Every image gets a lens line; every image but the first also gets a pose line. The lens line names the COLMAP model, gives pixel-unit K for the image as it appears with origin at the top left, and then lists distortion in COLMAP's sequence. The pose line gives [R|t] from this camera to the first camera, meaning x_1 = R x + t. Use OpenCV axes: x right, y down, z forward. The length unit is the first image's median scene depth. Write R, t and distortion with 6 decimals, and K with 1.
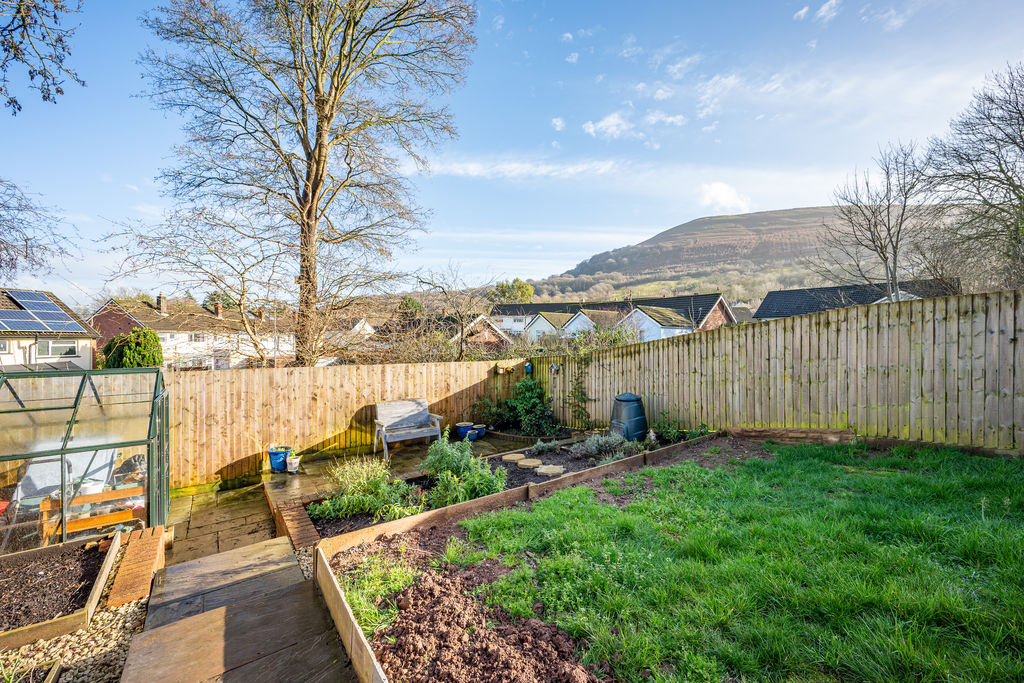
lens RADIAL K [[404.7, 0, 516.4], [0, 404.7, 333.4], [0, 0, 1]] dist [0.000002, -0.000184]
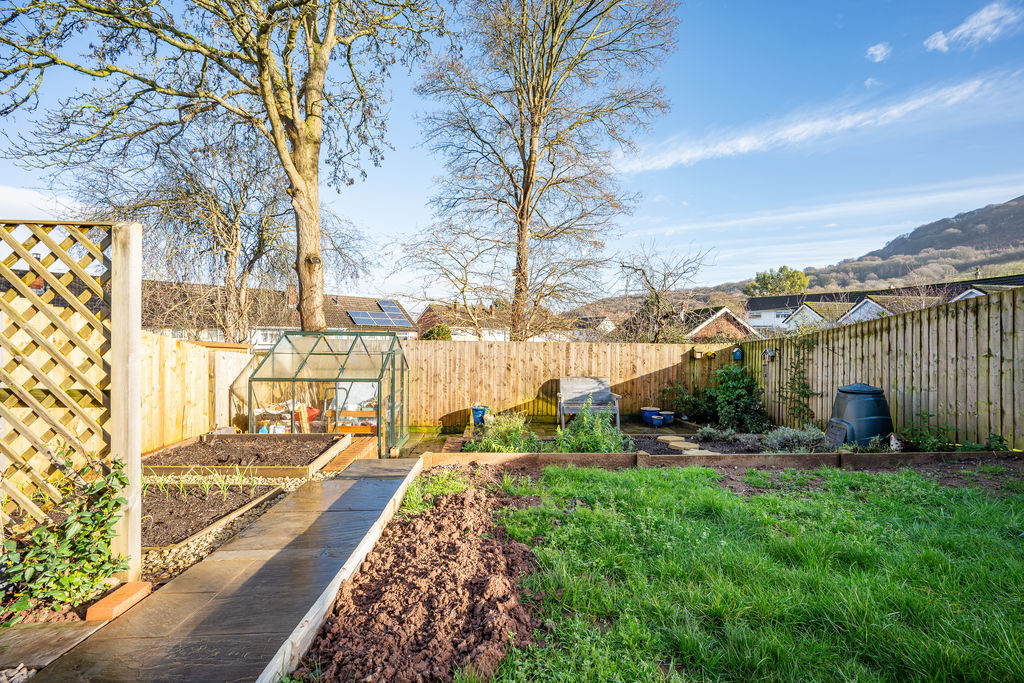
lens RADIAL K [[405.4, 0, 519.3], [0, 405.4, 336.5], [0, 0, 1]] dist [-0.000583, -0.000107]
pose [[0.832462, 0.008501, -0.554016, 0.161213], [-0.004153, 0.999950, 0.009104, 0.056582], [0.554066, -0.005278, 0.832456, 0.052224]]
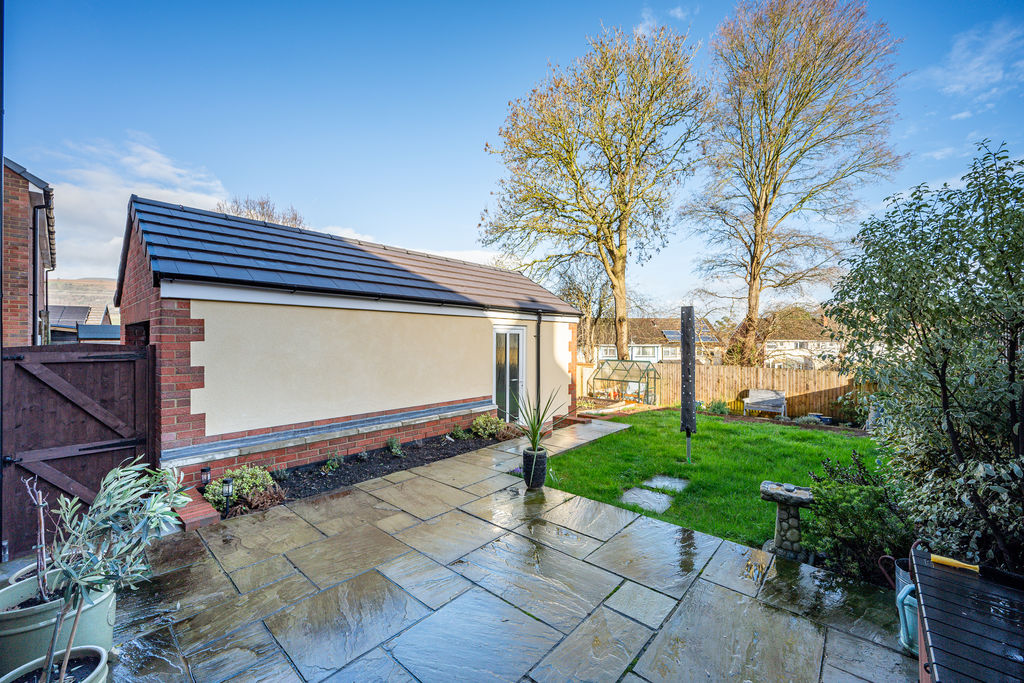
lens RADIAL K [[400.8, 0, 516.7], [0, 400.8, 340.6], [0, 0, 1]] dist [-0.000302, 0.000132]
pose [[0.187544, -0.000636, -0.982256, 1.236309], [0.005111, 0.999987, 0.000328, -0.047268], [0.982243, -0.005082, 0.187545, -0.353899]]
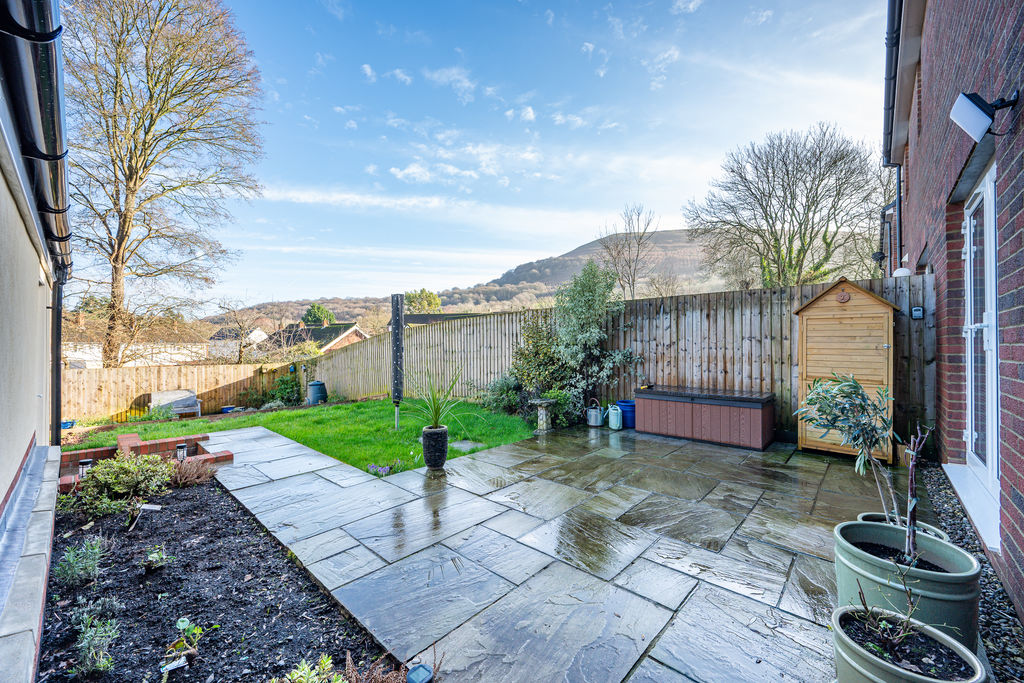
lens RADIAL K [[404.9, 0, 512.3], [0, 404.9, 348.2], [0, 0, 1]] dist [-0.002716, -0.000260]
pose [[0.985339, -0.006134, 0.170500, 0.744436], [0.003551, 0.999874, 0.015453, -0.009933], [-0.170573, -0.014621, 0.985237, -0.730273]]
